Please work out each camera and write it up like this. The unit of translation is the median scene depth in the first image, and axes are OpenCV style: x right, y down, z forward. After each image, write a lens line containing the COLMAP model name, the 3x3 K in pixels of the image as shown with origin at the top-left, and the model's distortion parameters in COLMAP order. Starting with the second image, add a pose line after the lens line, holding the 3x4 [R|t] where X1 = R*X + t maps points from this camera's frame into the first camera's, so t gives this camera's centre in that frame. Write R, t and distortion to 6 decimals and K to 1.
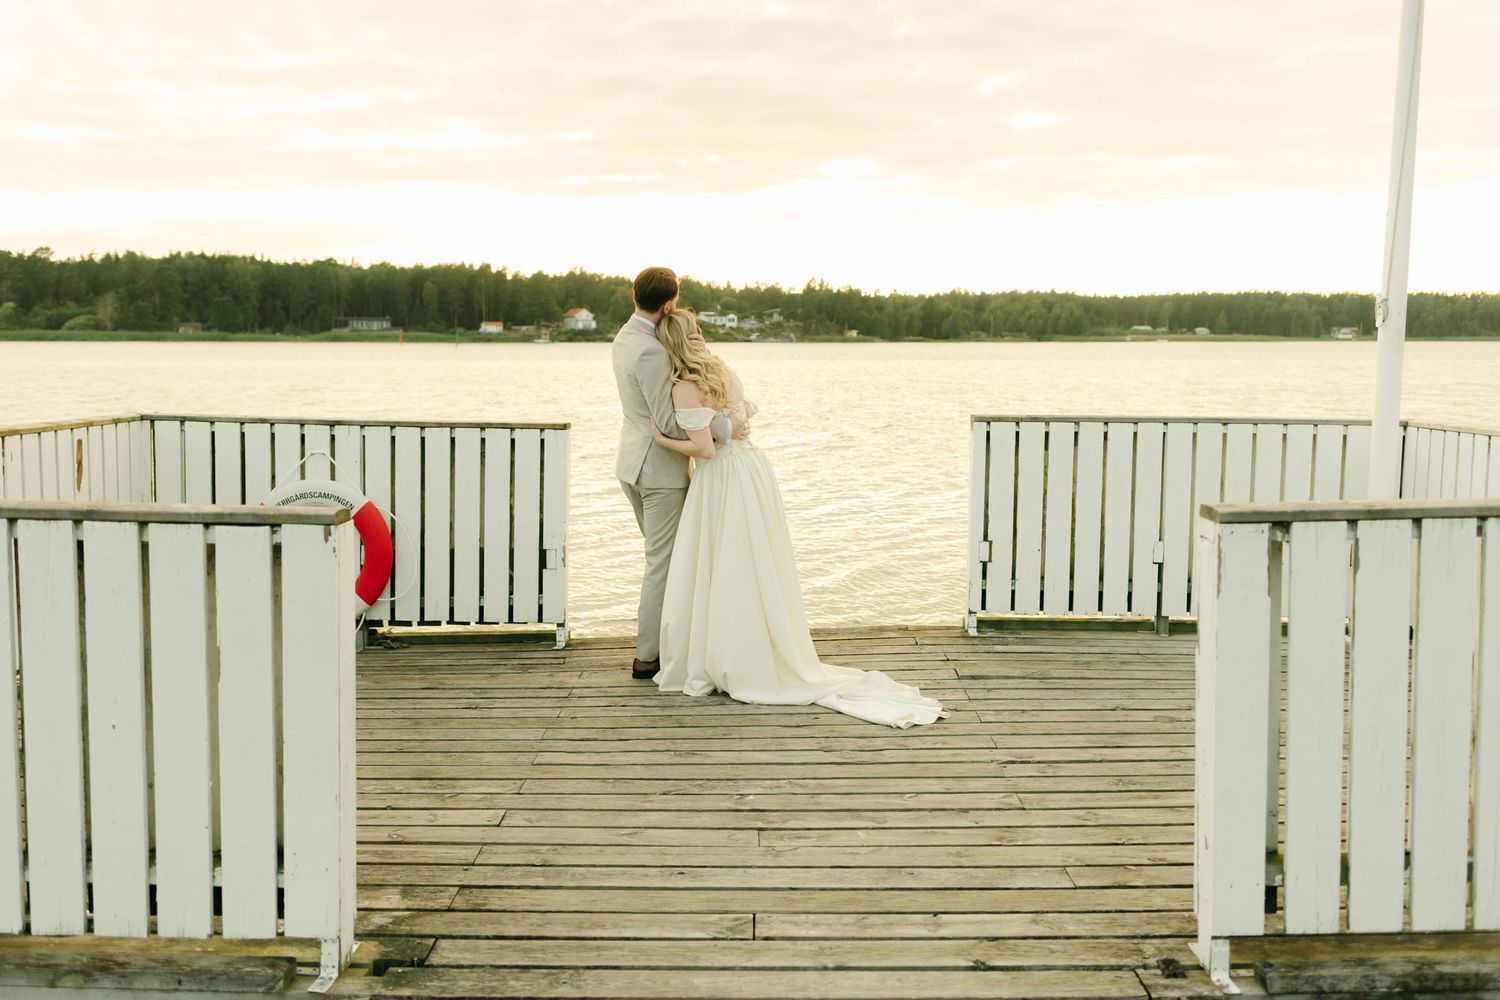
lens RADIAL K [[1455.5, 0, 745.1], [0, 1455.5, 510.5], [0, 0, 1]] dist [0.014140, 0.000000]
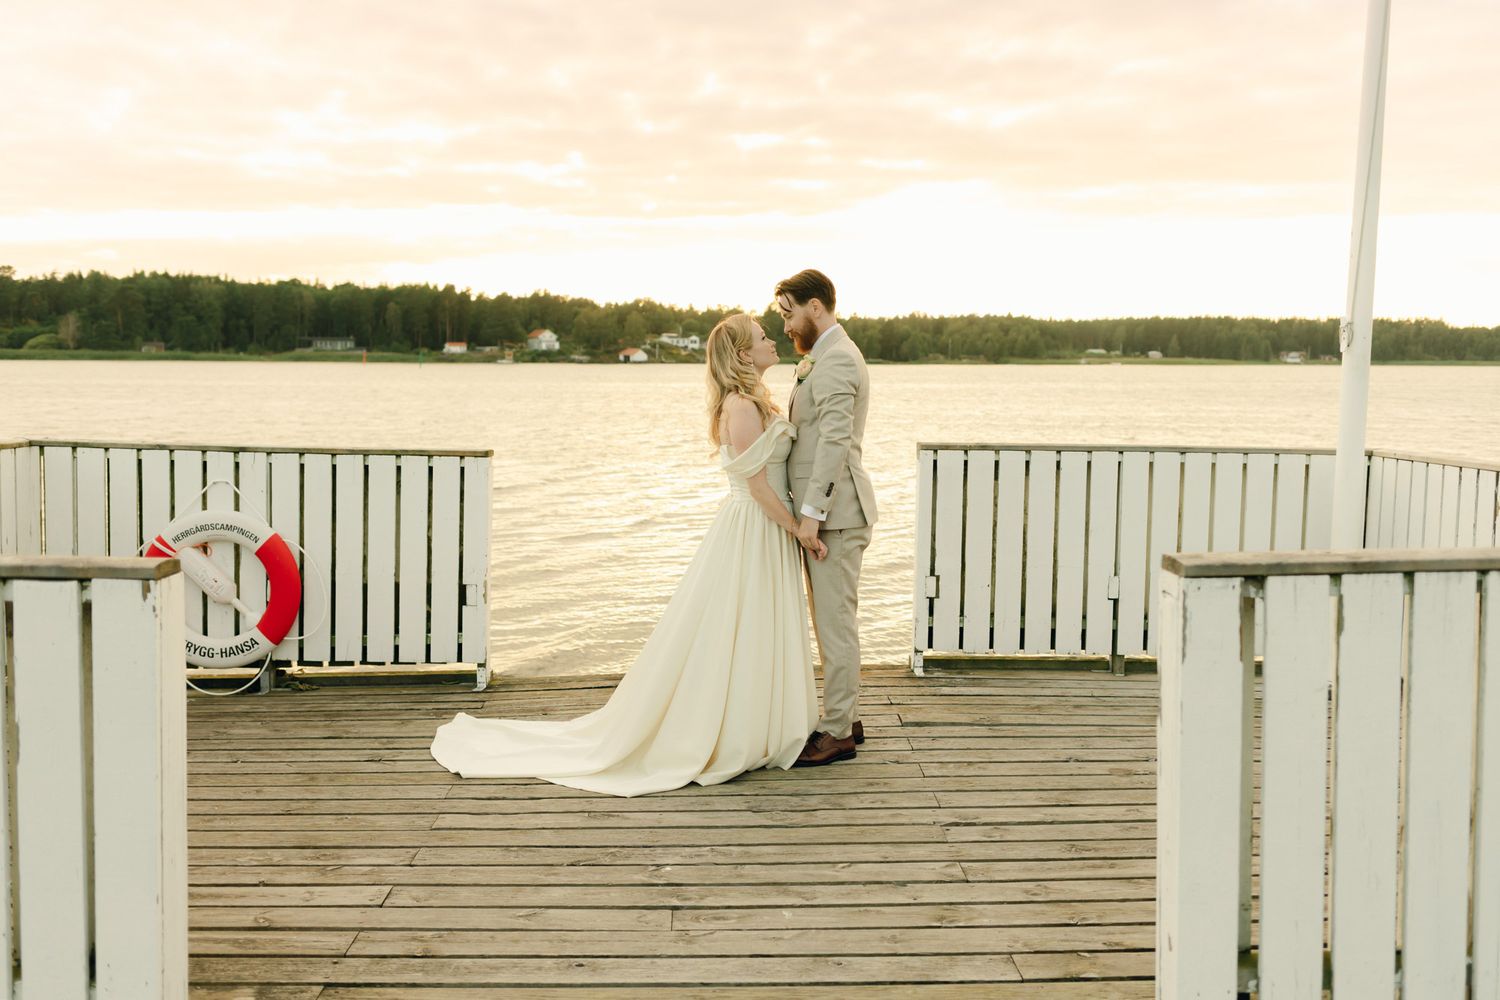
lens RADIAL K [[1455.5, 0, 751.2], [0, 1455.5, 497.7], [0, 0, 1]] dist [0.014140, 0.000000]
pose [[0.999469, 0.001168, 0.032551, 0.016391], [-0.000405, 0.999725, -0.023443, -0.007321], [-0.032570, 0.023418, 0.999195, 0.057029]]
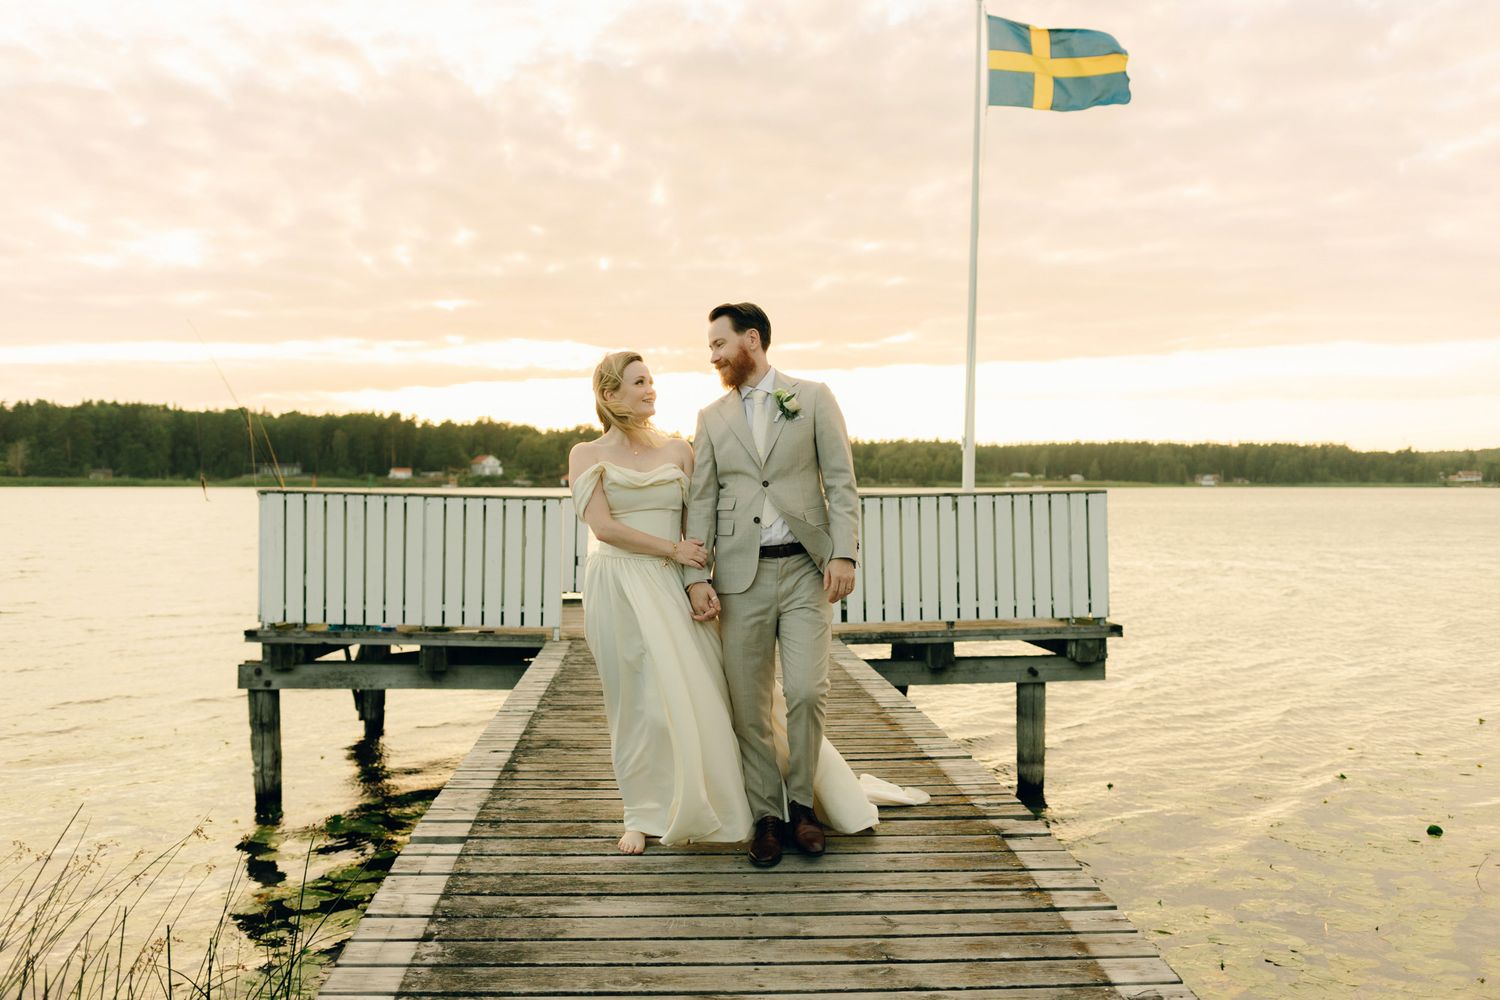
lens RADIAL K [[1455.5, 0, 717.5], [0, 1455.5, 553.1], [0, 0, 1]] dist [0.014140, 0.000000]
pose [[0.998765, -0.000909, 0.049668, -0.153355], [0.004492, 0.997388, -0.072089, 0.458058], [-0.049473, 0.072223, 0.996161, -2.780392]]
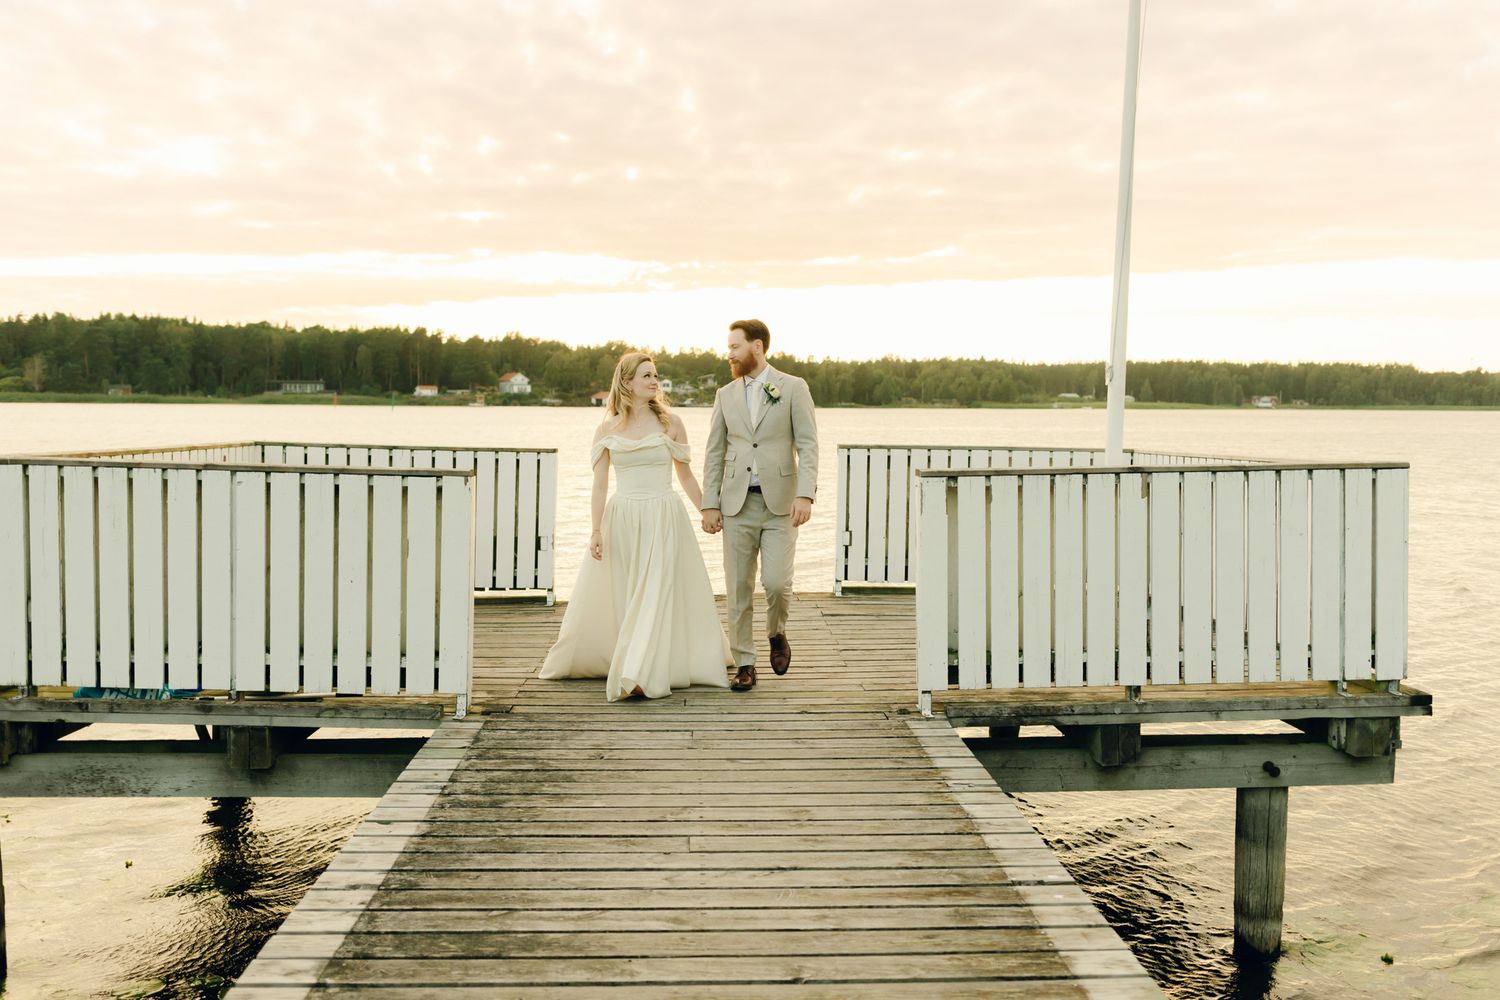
lens RADIAL K [[1455.5, 0, 740.5], [0, 1455.5, 510.6], [0, 0, 1]] dist [0.014140, 0.000000]
pose [[0.999117, 0.002241, 0.041952, -0.000738], [-0.000378, 0.999015, -0.044373, 0.063111], [-0.042010, 0.044318, 0.998134, -0.425475]]
